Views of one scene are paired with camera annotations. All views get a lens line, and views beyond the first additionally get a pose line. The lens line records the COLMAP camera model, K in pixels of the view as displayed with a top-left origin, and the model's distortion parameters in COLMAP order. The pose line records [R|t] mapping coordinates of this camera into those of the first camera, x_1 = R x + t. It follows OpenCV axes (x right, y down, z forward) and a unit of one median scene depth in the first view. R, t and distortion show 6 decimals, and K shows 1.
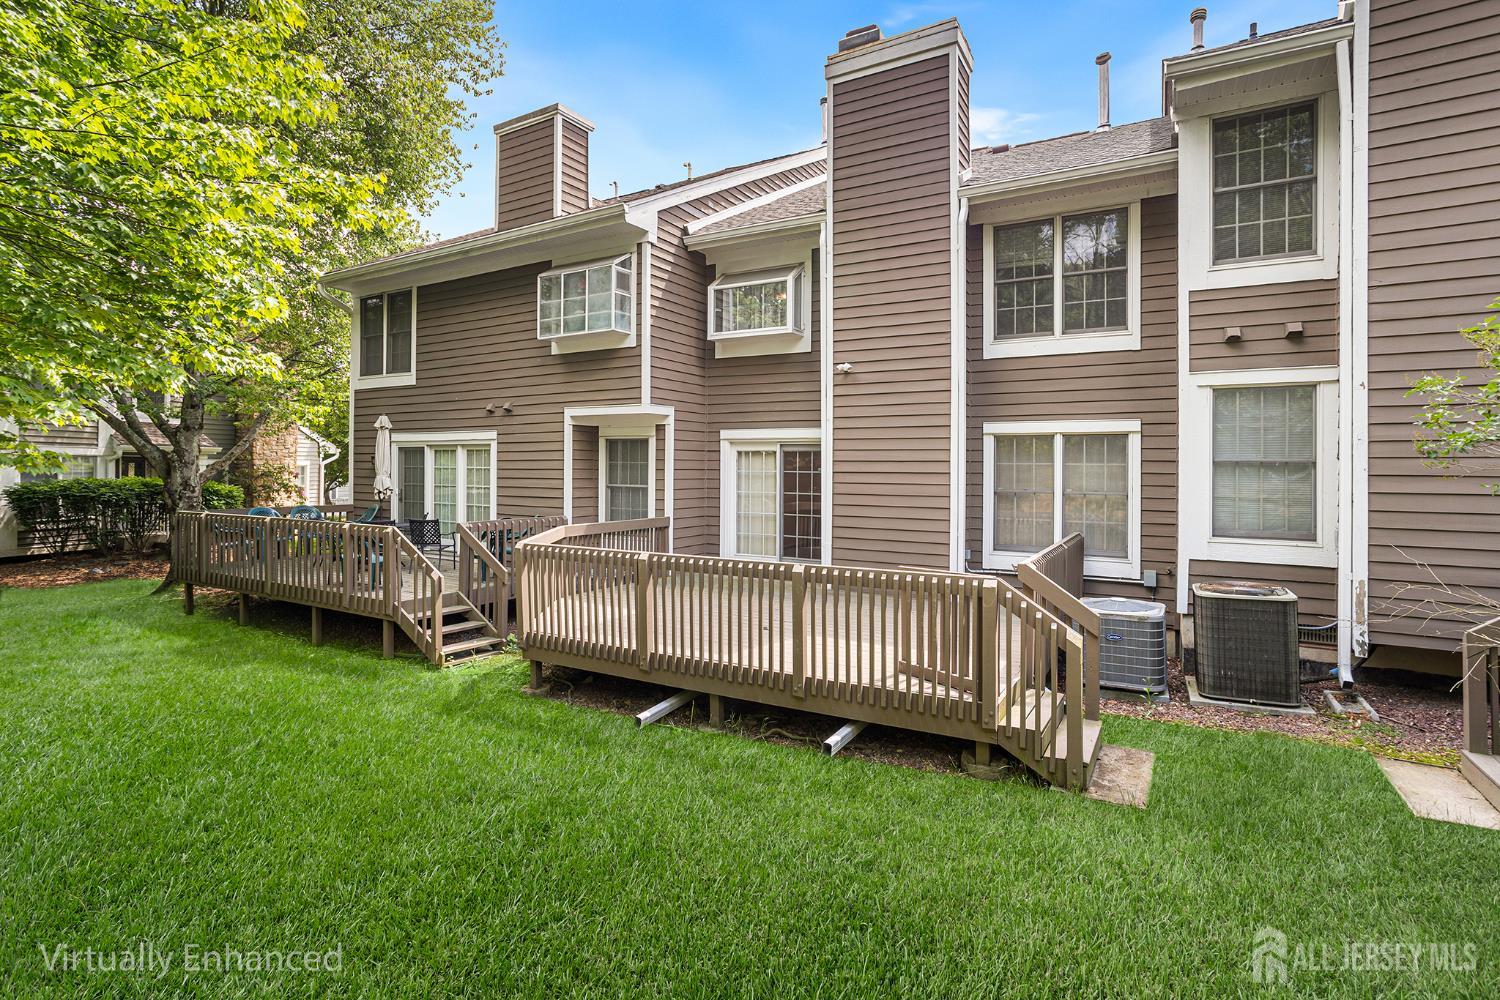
lens RADIAL K [[737.0, 0, 740.7], [0, 737.0, 472.6], [0, 0, 1]] dist [-0.042754, 0.025850]
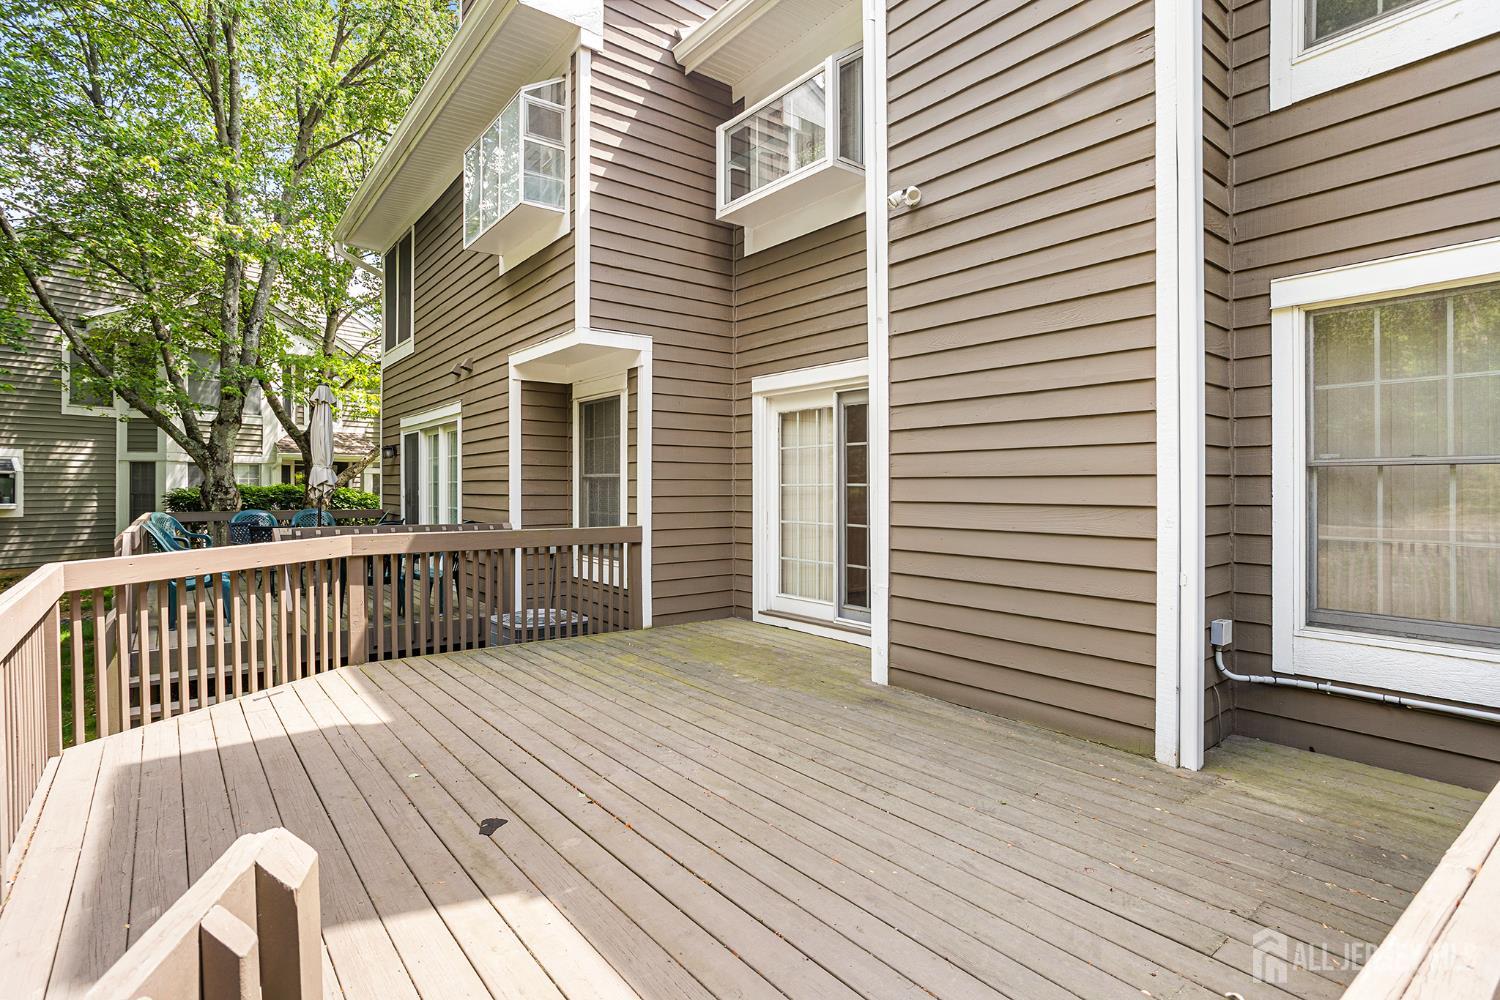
lens RADIAL K [[747.5, 0, 729.6], [0, 747.5, 489.8], [0, 0, 1]] dist [-0.019753, -0.000187]
pose [[0.926577, -0.005592, -0.376064, 0.186969], [0.005548, 0.999984, -0.001200, 0.032223], [0.376064, -0.000974, 0.926593, 0.476323]]
